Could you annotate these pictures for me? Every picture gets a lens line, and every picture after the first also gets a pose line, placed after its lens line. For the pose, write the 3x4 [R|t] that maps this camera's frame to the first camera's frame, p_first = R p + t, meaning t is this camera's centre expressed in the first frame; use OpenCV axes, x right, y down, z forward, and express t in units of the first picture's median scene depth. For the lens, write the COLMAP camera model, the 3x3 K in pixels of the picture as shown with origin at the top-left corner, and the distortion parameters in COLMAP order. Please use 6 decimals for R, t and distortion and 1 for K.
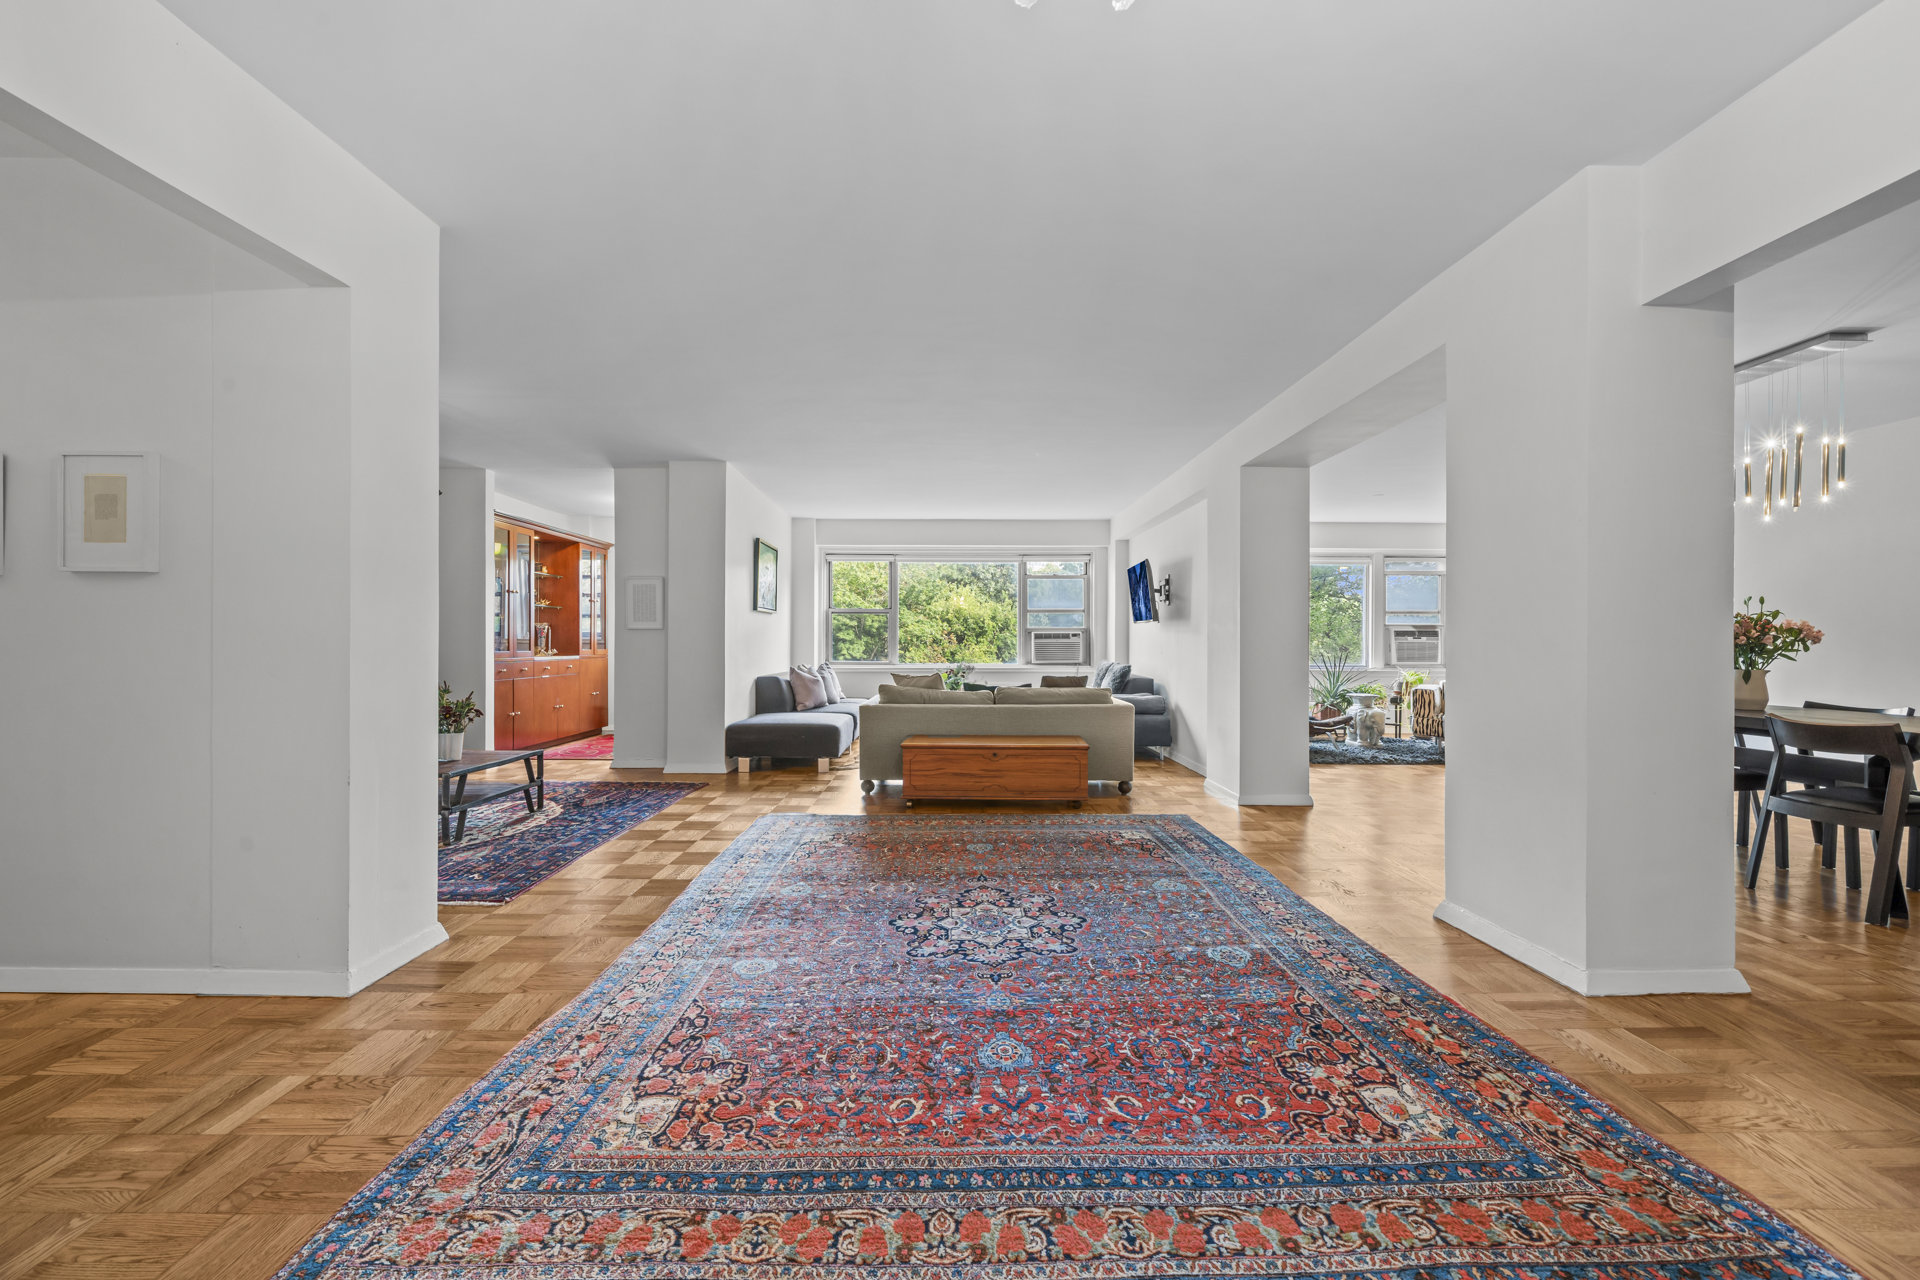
lens RADIAL K [[779.9, 0, 951.6], [0, 779.9, 648.5], [0, 0, 1]] dist [-0.000102, 0.000202]
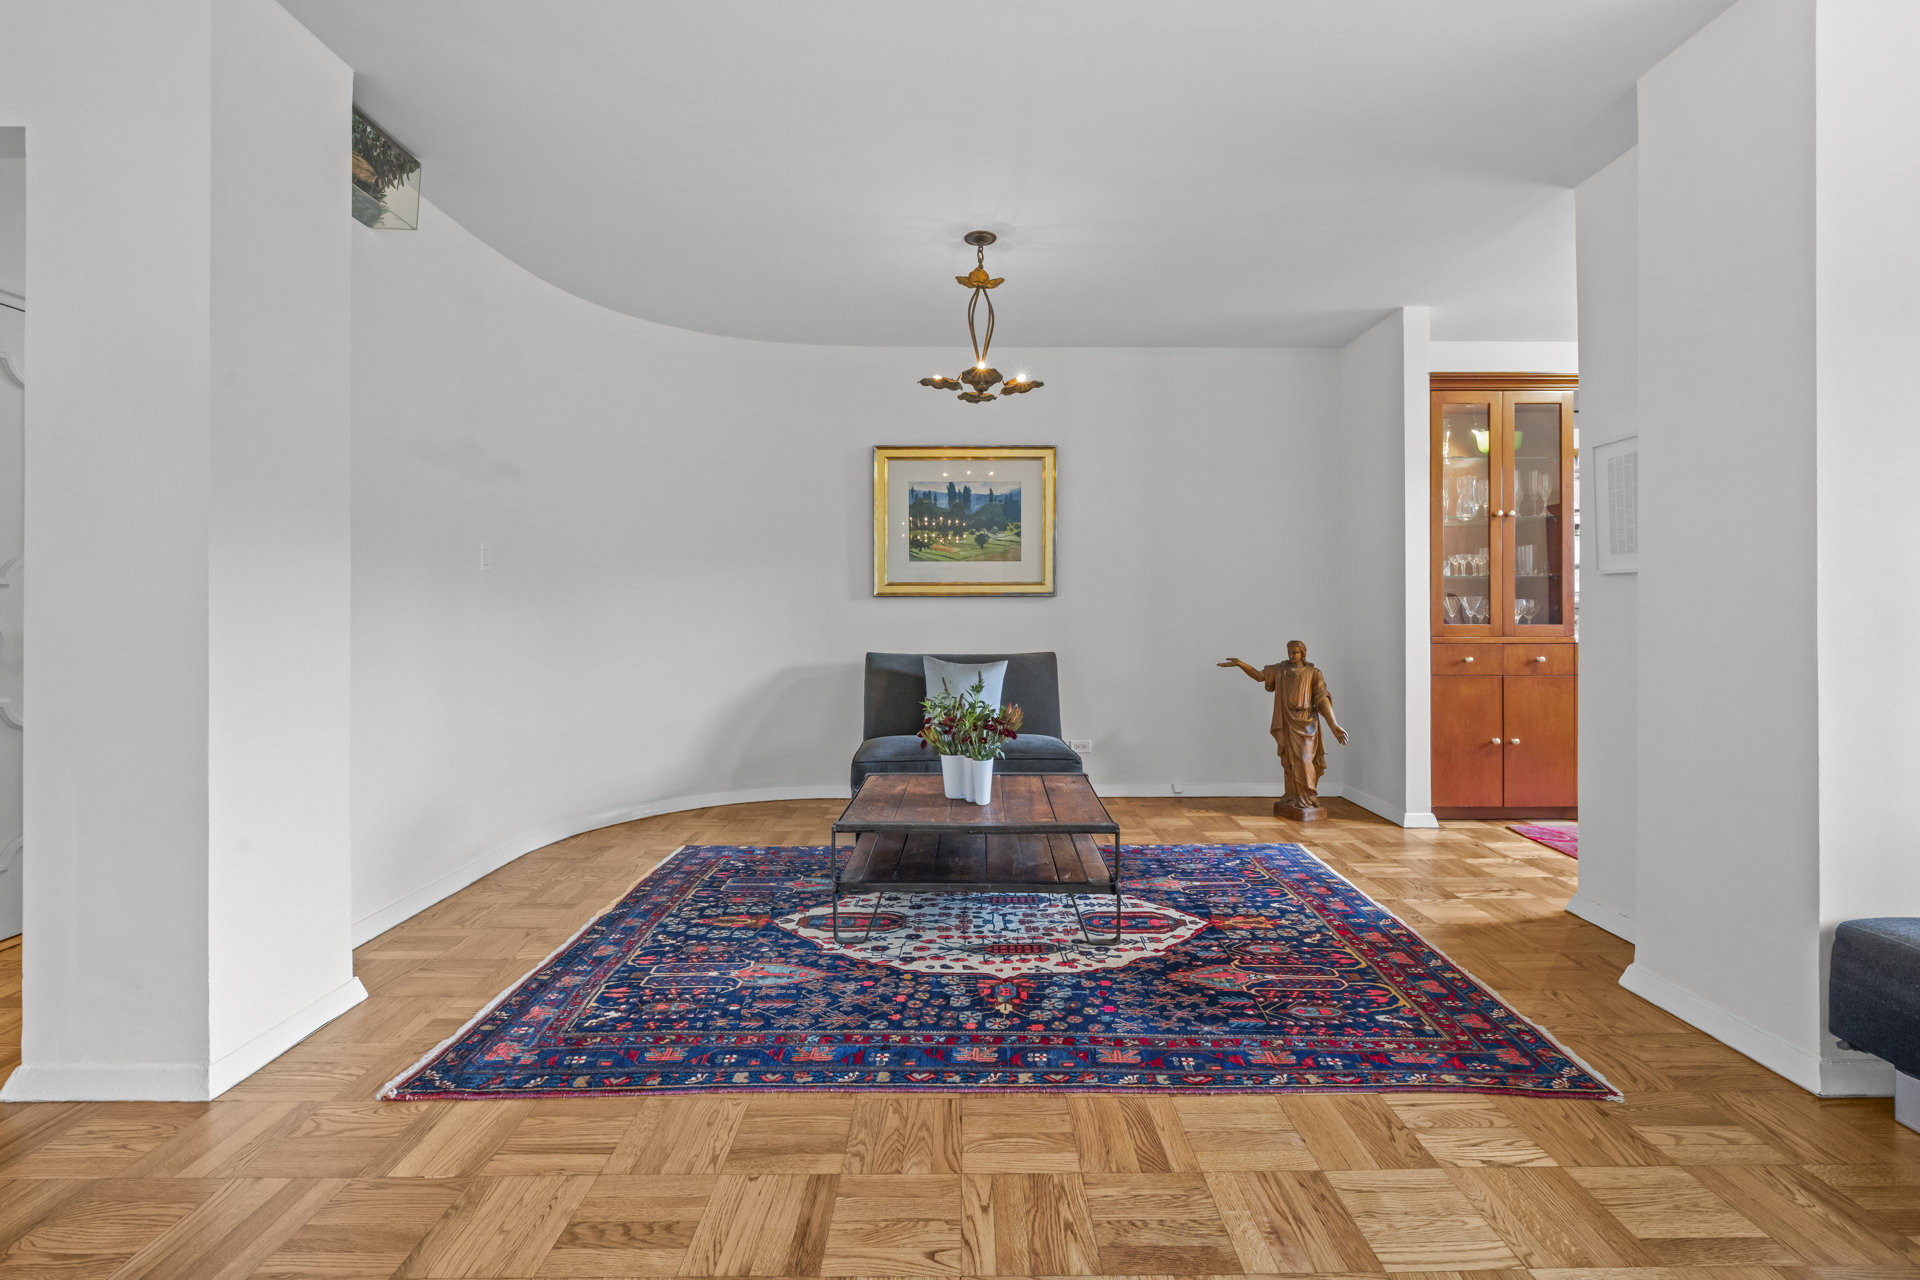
lens RADIAL K [[787.5, 0, 967.5], [0, 787.5, 605.4], [0, 0, 1]] dist [0.000828, 0.000278]
pose [[-0.000365, -0.002674, -0.999996, -0.032046], [-0.005988, 0.999979, -0.002672, -0.013381], [0.999982, 0.005987, -0.000381, 1.401676]]
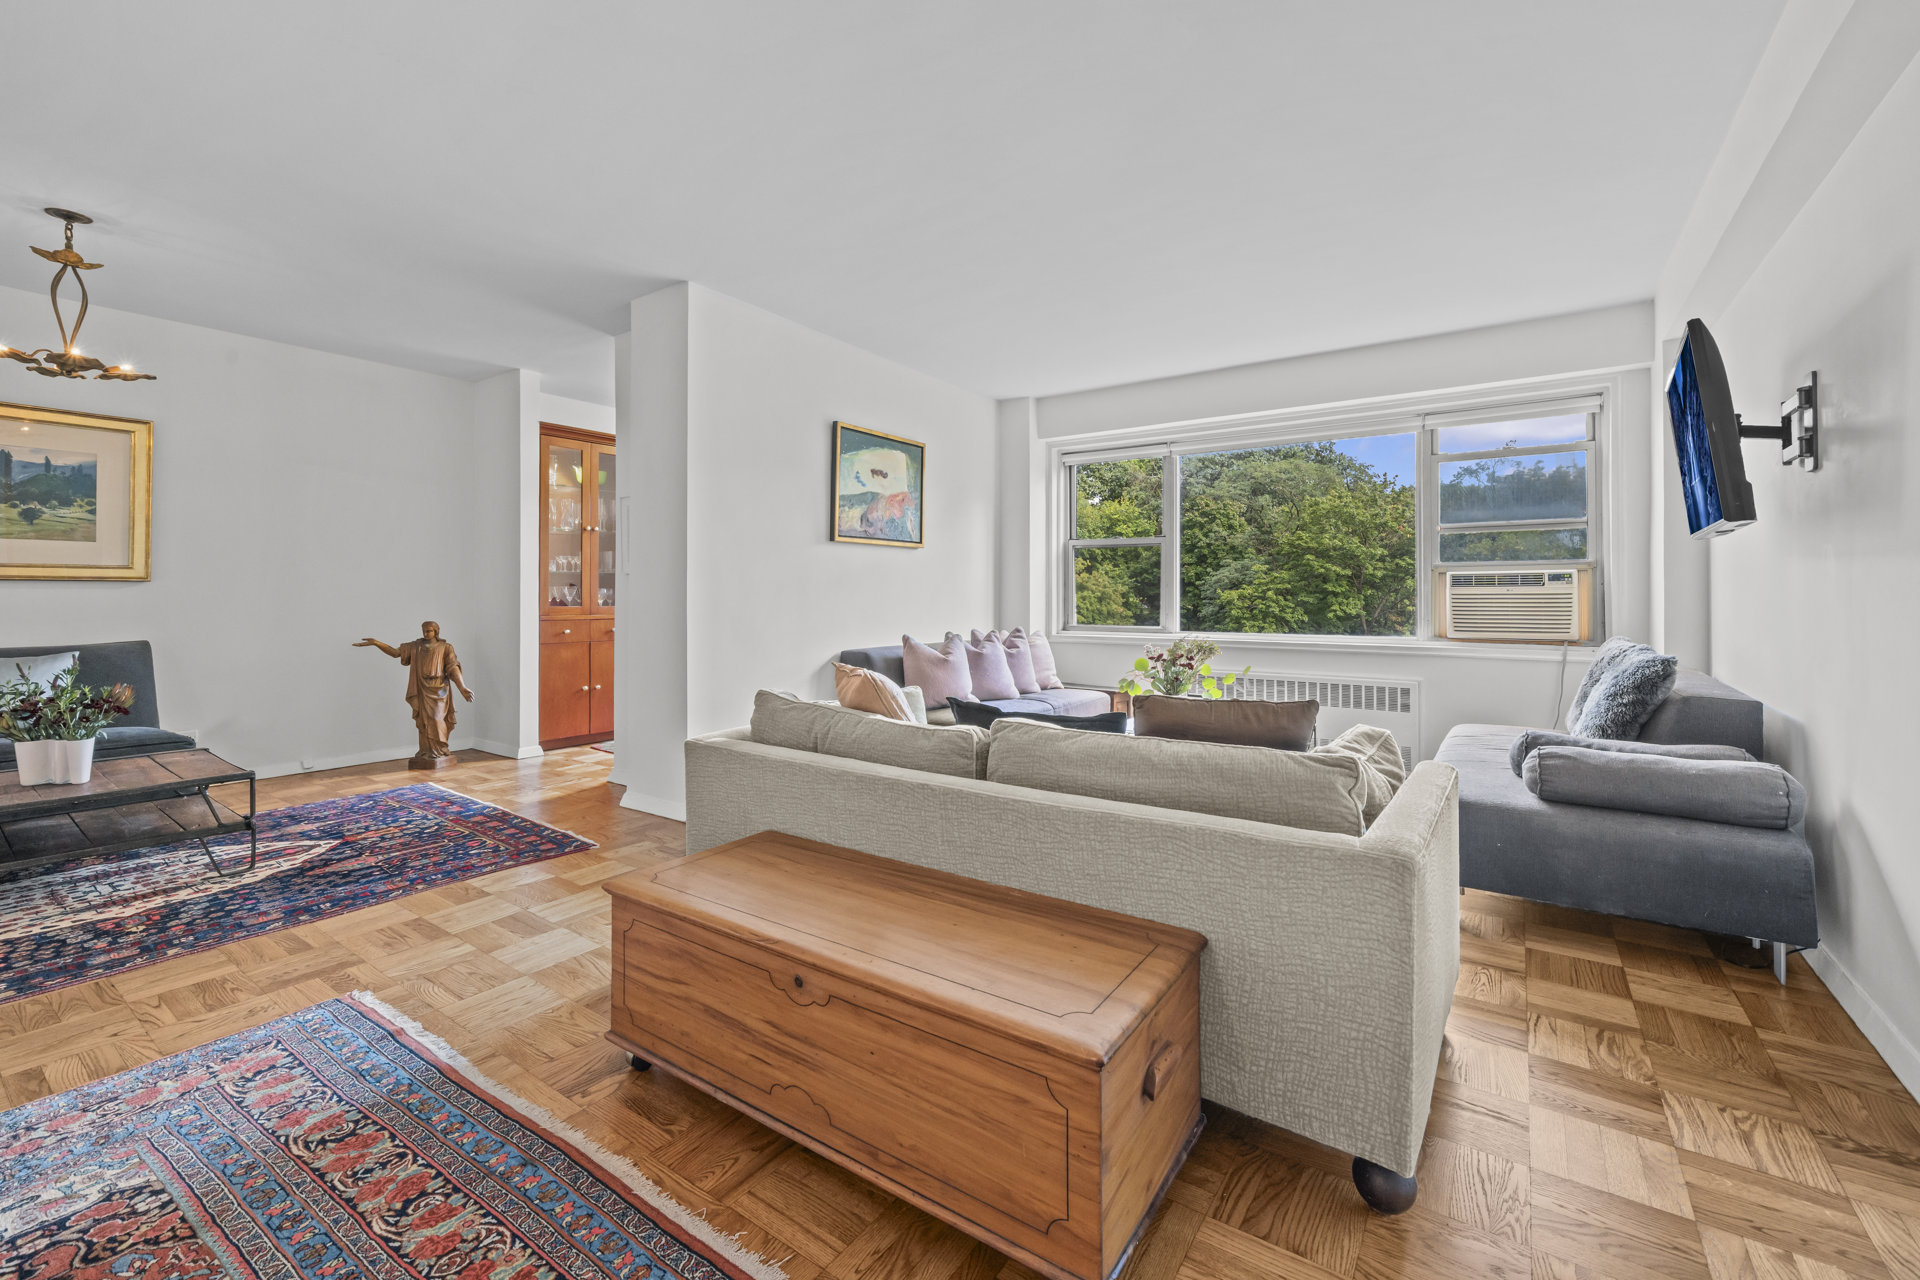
lens RADIAL K [[803.8, 0, 950.2], [0, 803.8, 591.9], [0, 0, 1]] dist [-0.001281, -0.000257]
pose [[0.810212, -0.003458, -0.586127, 0.432101], [-0.004178, 0.999923, -0.011675, -0.006453], [0.586123, 0.011908, 0.810135, 1.258029]]
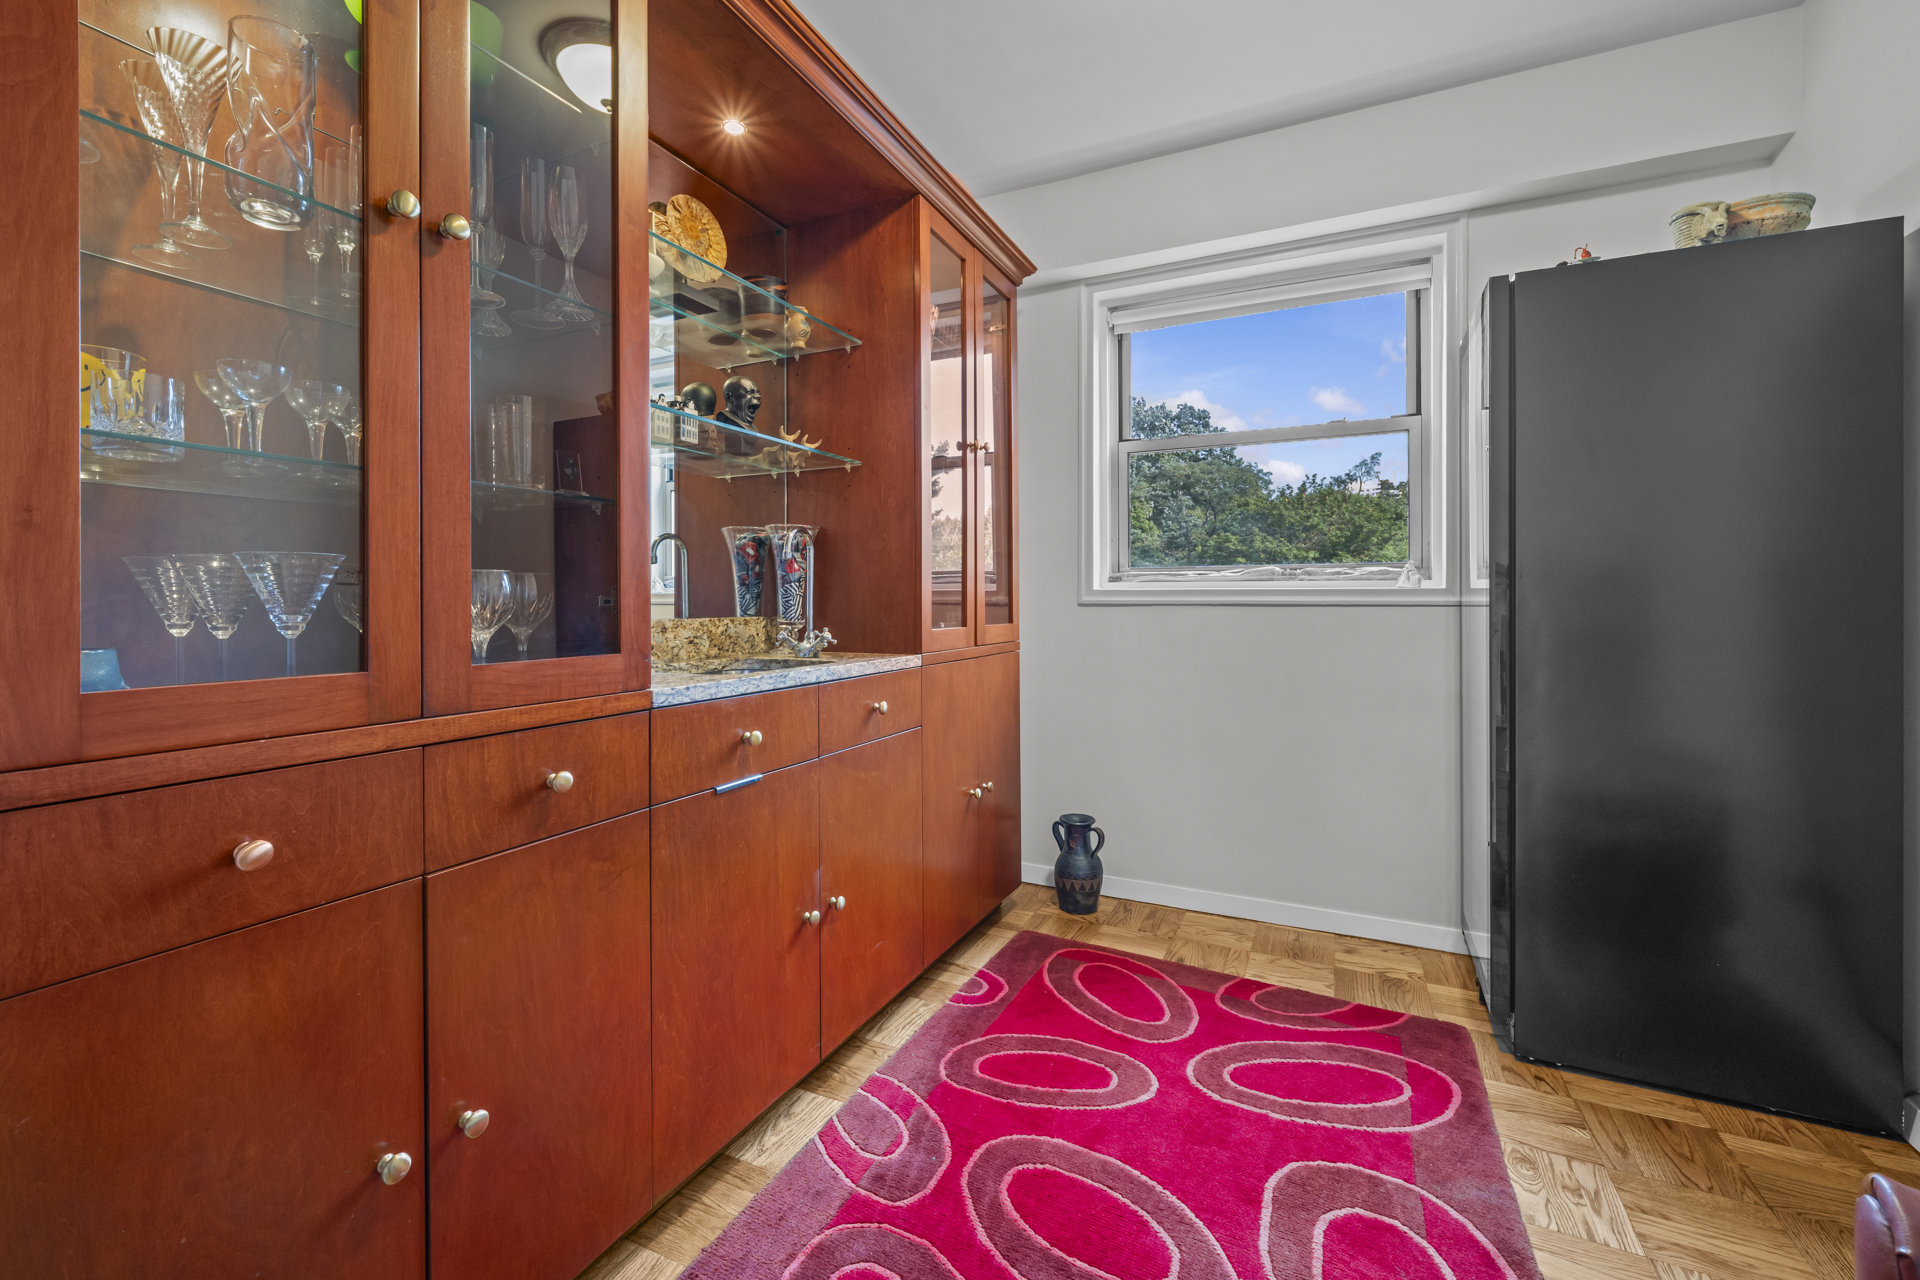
lens RADIAL K [[803.8, 0, 950.2], [0, 803.8, 591.9], [0, 0, 1]] dist [-0.001281, -0.000257]
pose [[0.892432, -0.017008, -0.450861, -0.931694], [0.008155, 0.999734, -0.021571, -0.013093], [0.451108, 0.015574, 0.892334, 2.045590]]
